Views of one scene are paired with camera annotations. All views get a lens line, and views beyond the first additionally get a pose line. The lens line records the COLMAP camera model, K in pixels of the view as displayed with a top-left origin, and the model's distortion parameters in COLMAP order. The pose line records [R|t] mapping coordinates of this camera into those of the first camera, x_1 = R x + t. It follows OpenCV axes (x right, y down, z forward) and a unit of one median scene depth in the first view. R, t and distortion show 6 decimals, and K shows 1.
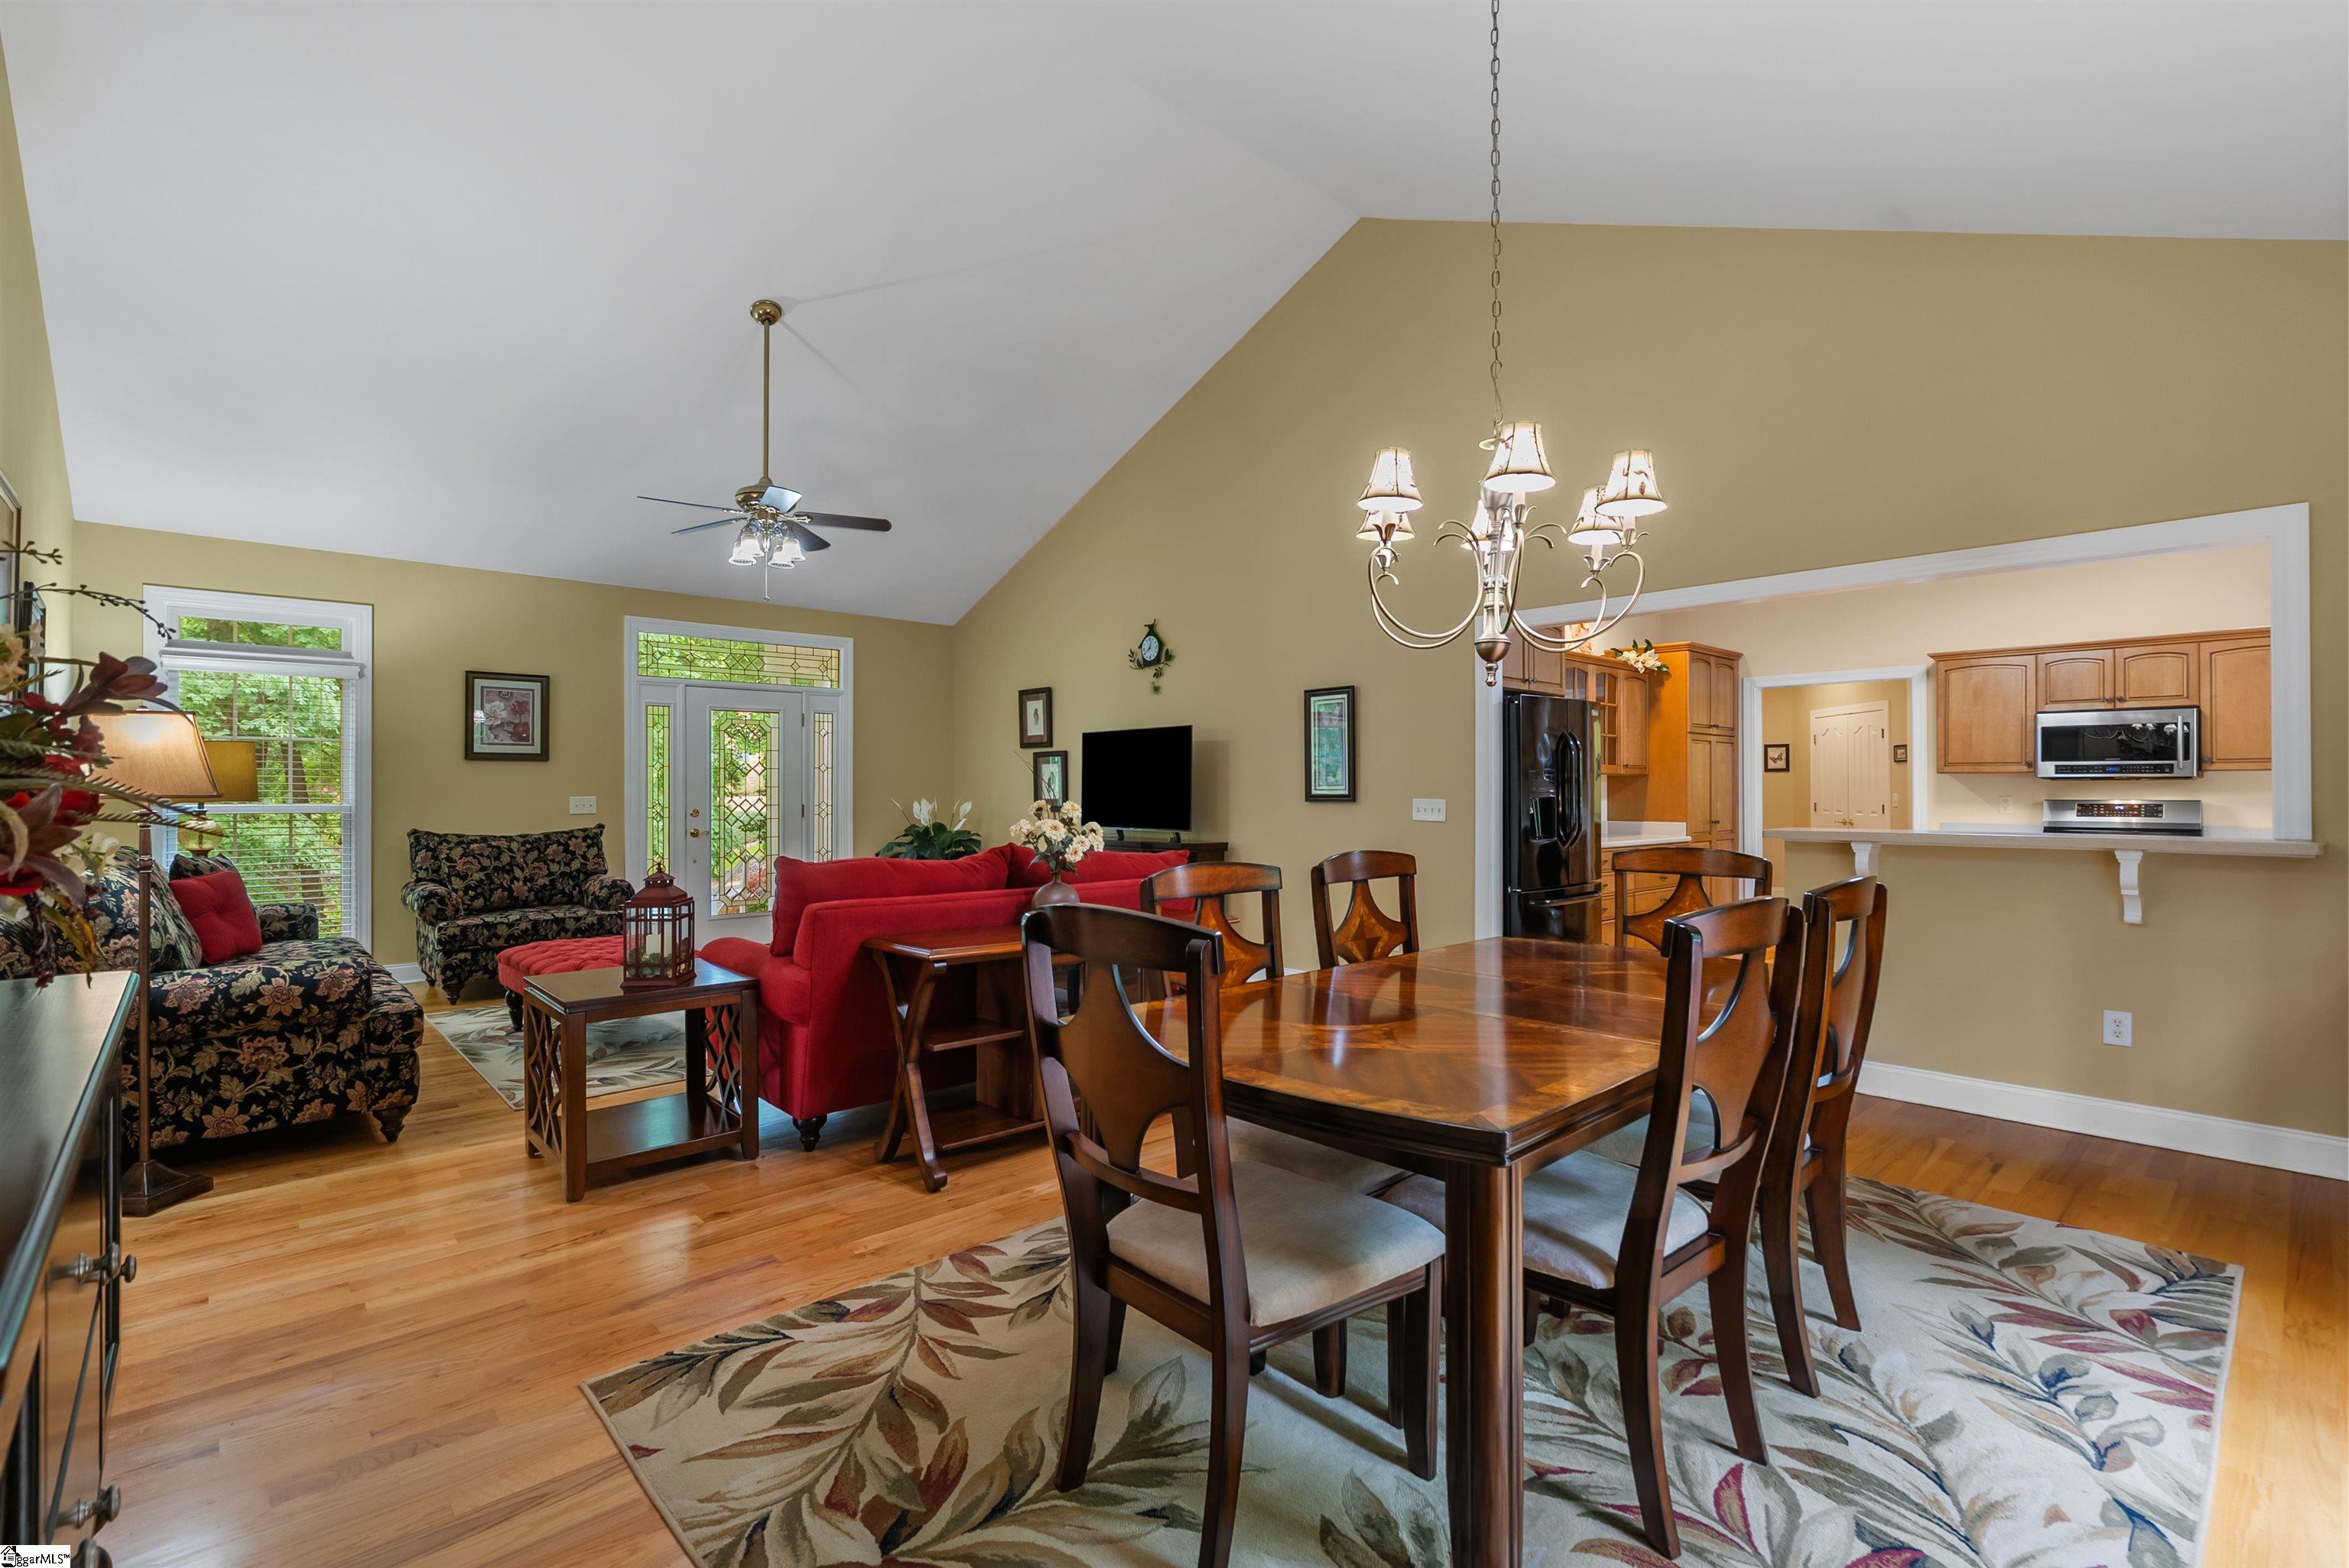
lens RADIAL K [[1060.1, 0, 1174.5], [0, 1060.1, 794.6], [0, 0, 1]] dist [-0.010752, 0.004247]
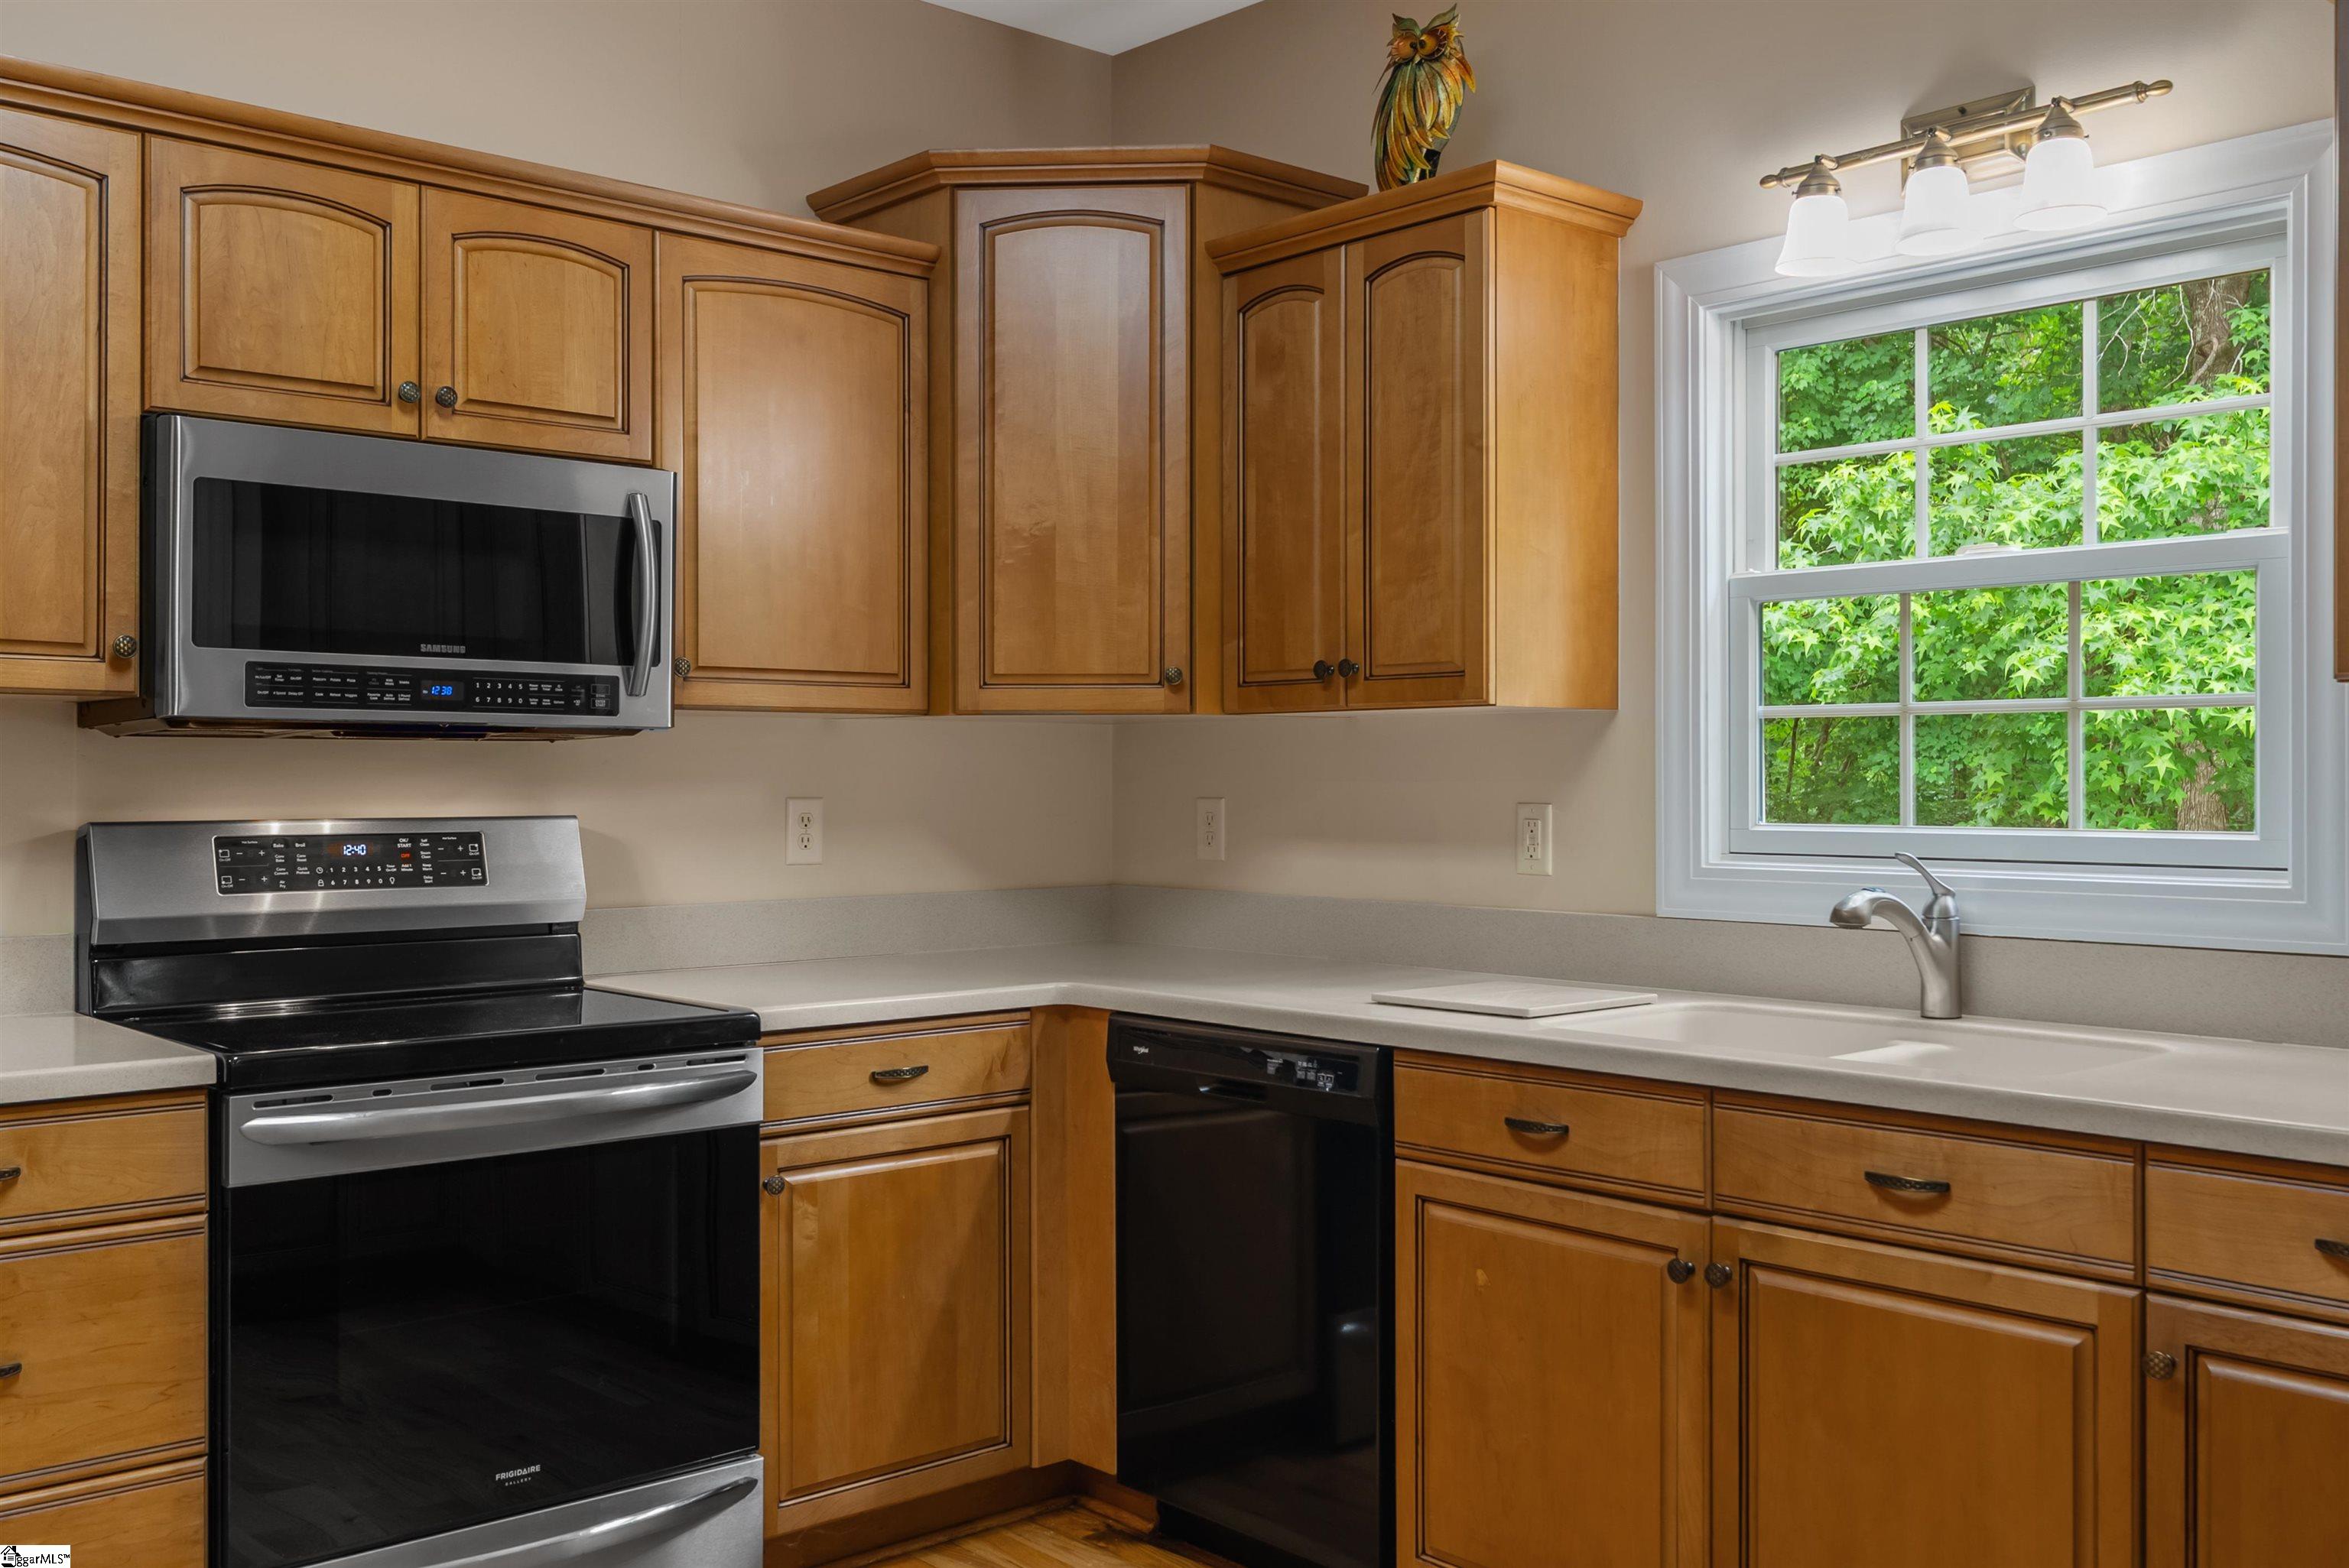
lens RADIAL K [[2125.2, 0, 1174.3], [0, 2125.2, 787.0], [0, 0, 1]] dist [0.002460, 0.006086]
pose [[0.014140, -0.005141, 0.999887, 1.031435], [0.003789, 0.999980, 0.005088, -0.010741], [-0.999893, 0.003717, 0.014159, 2.058444]]
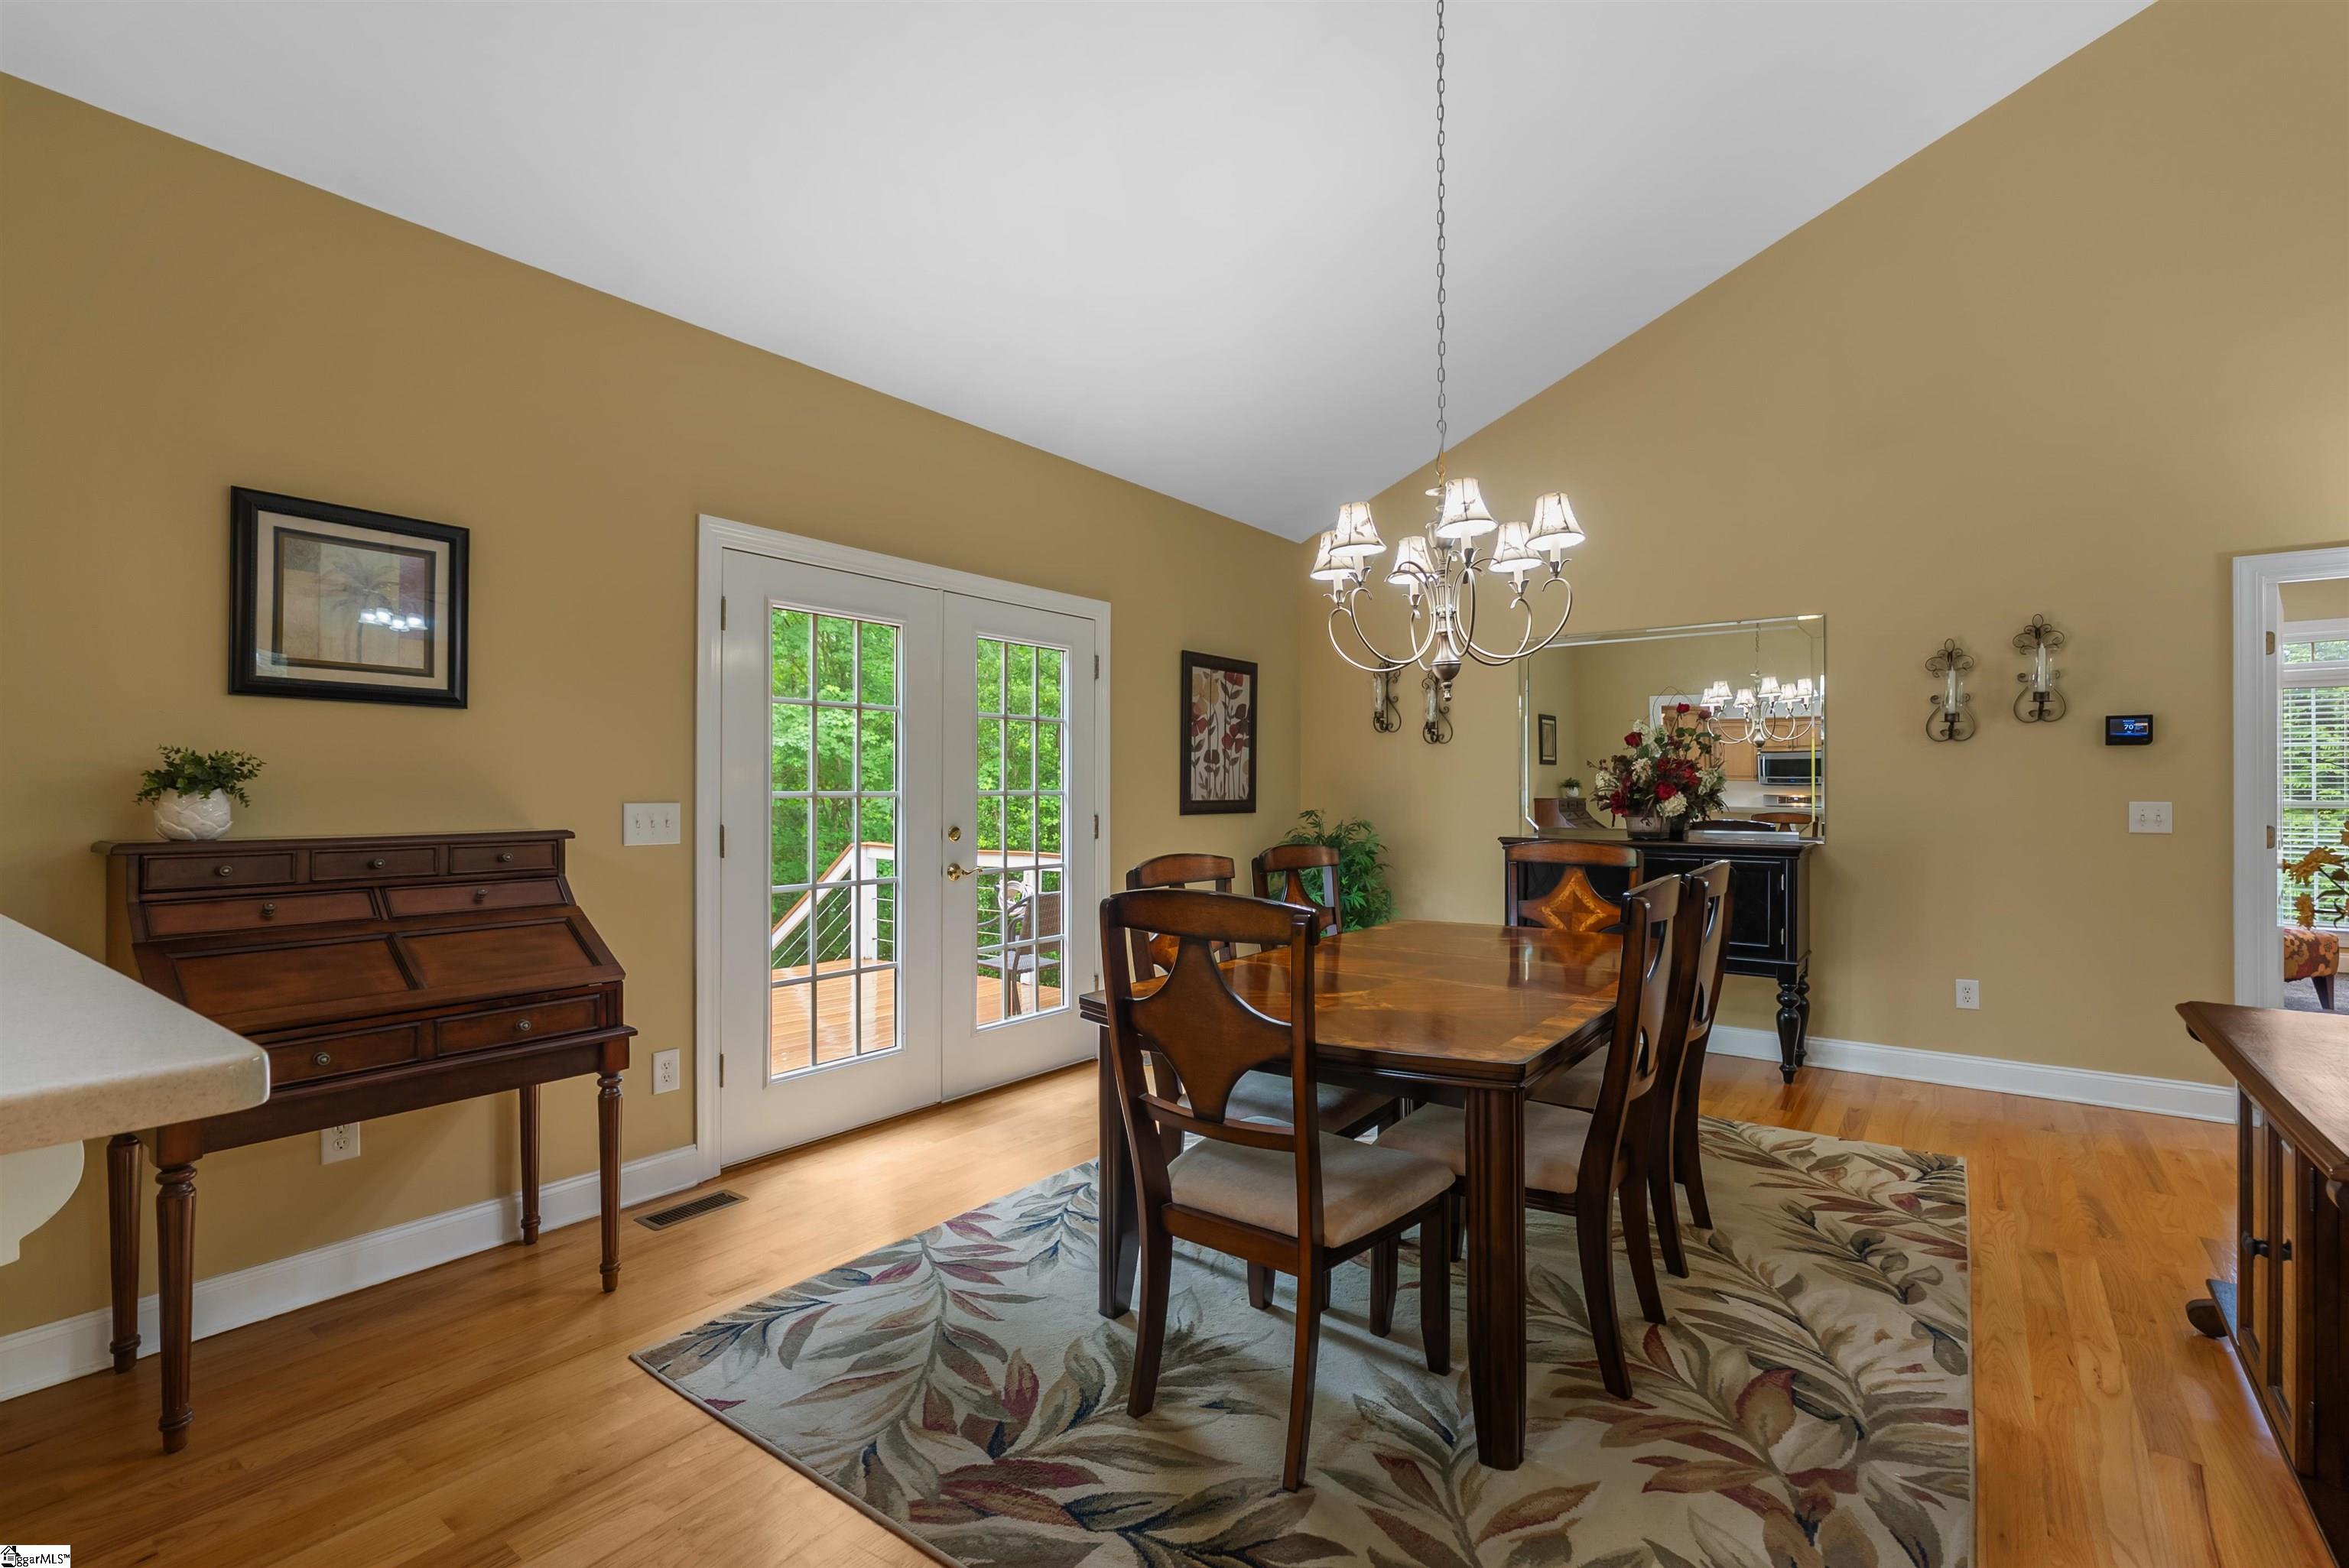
lens RADIAL K [[1060.1, 0, 1175.1], [0, 1060.1, 790.8], [0, 0, 1]] dist [-0.010752, 0.004247]
pose [[-0.983683, 0.000802, -0.179907, 0.782944], [-0.000301, 0.999981, 0.006103, -0.009988], [0.179909, 0.006058, -0.983665, 2.032148]]
